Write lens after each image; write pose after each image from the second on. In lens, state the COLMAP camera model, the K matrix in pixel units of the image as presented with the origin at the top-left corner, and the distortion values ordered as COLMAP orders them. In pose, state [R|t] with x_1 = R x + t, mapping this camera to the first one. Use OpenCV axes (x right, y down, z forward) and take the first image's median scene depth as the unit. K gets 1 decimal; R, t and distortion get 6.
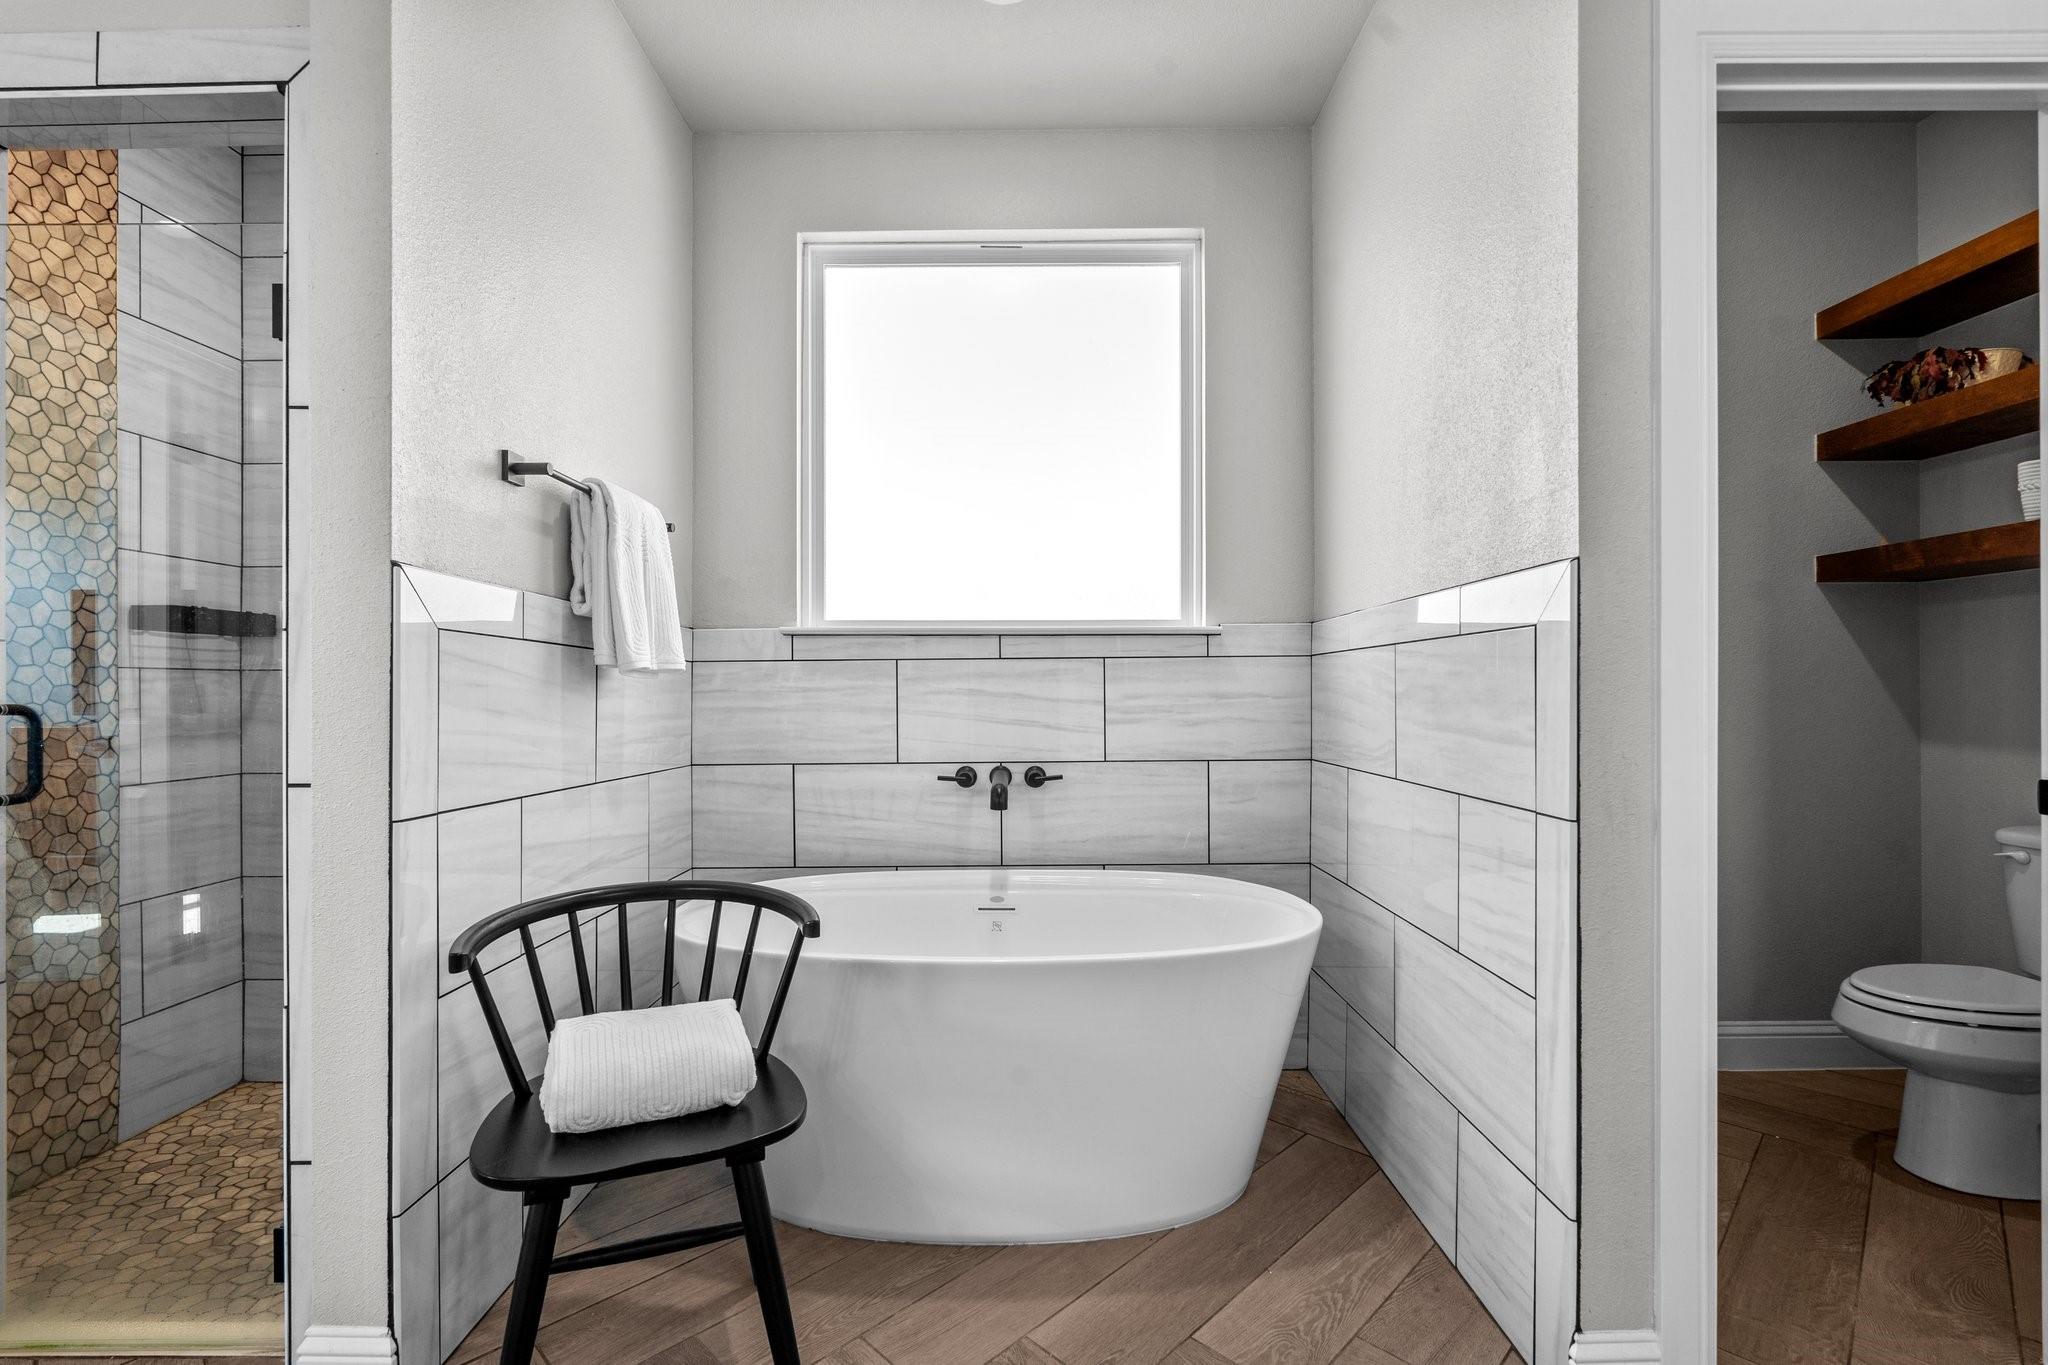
lens RADIAL K [[900.0, 0, 1021.2], [0, 900.0, 689.8], [0, 0, 1]] dist [-0.005000, -0.000043]
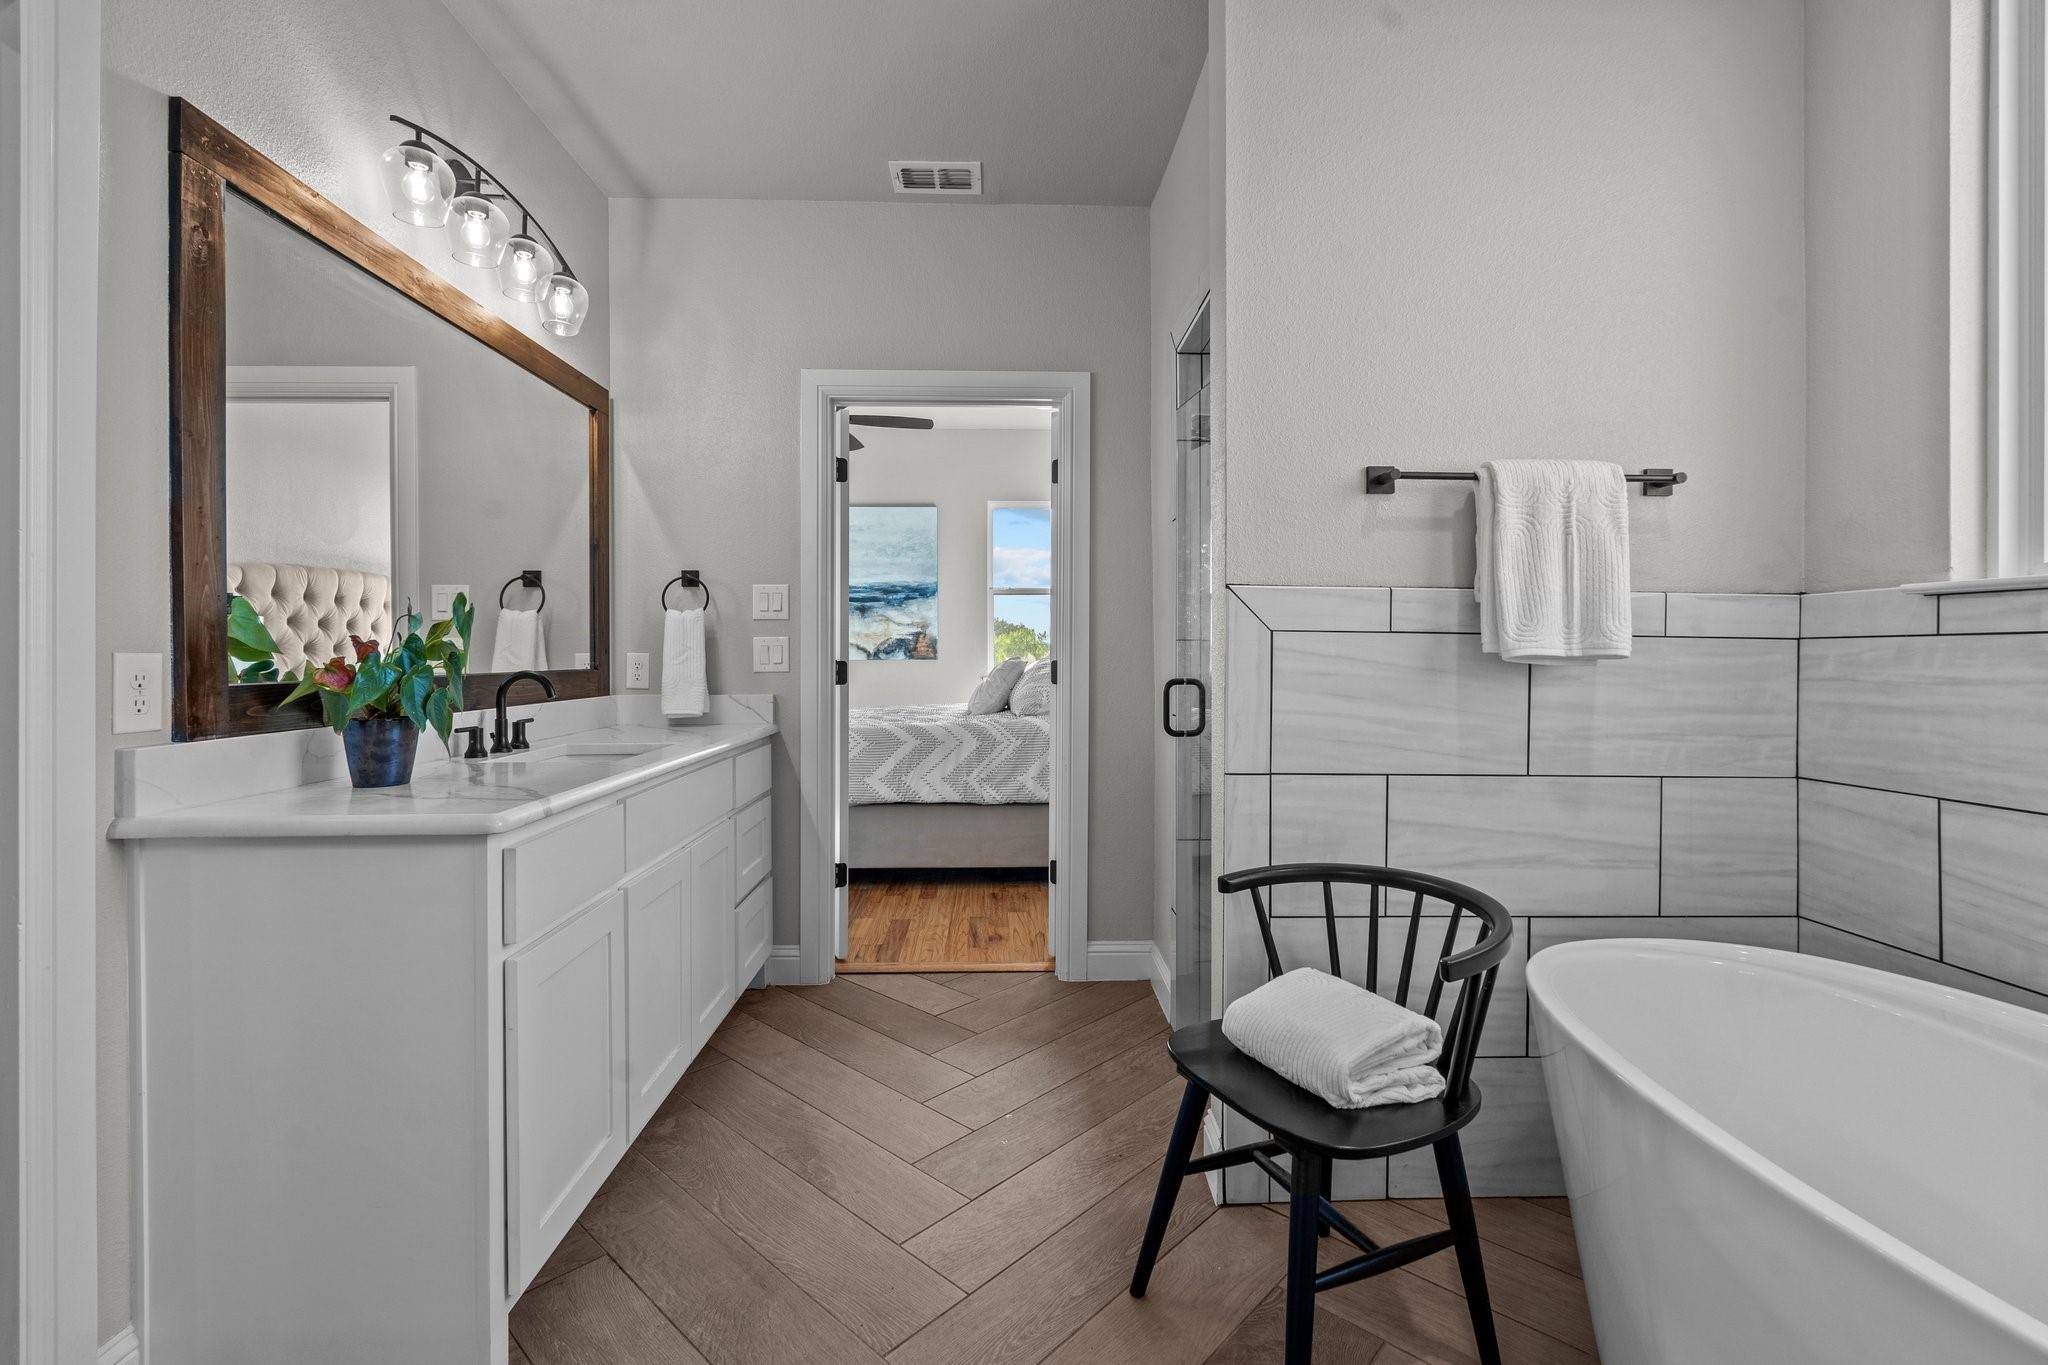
lens RADIAL K [[900.0, 0, 1020.8], [0, 900.0, 663.5], [0, 0, 1]] dist [-0.005000, -0.000043]
pose [[0.039684, 0.012573, -0.999133, 0.352231], [0.000506, 0.999920, 0.012603, -0.020897], [0.999212, -0.001005, 0.039674, 0.334904]]
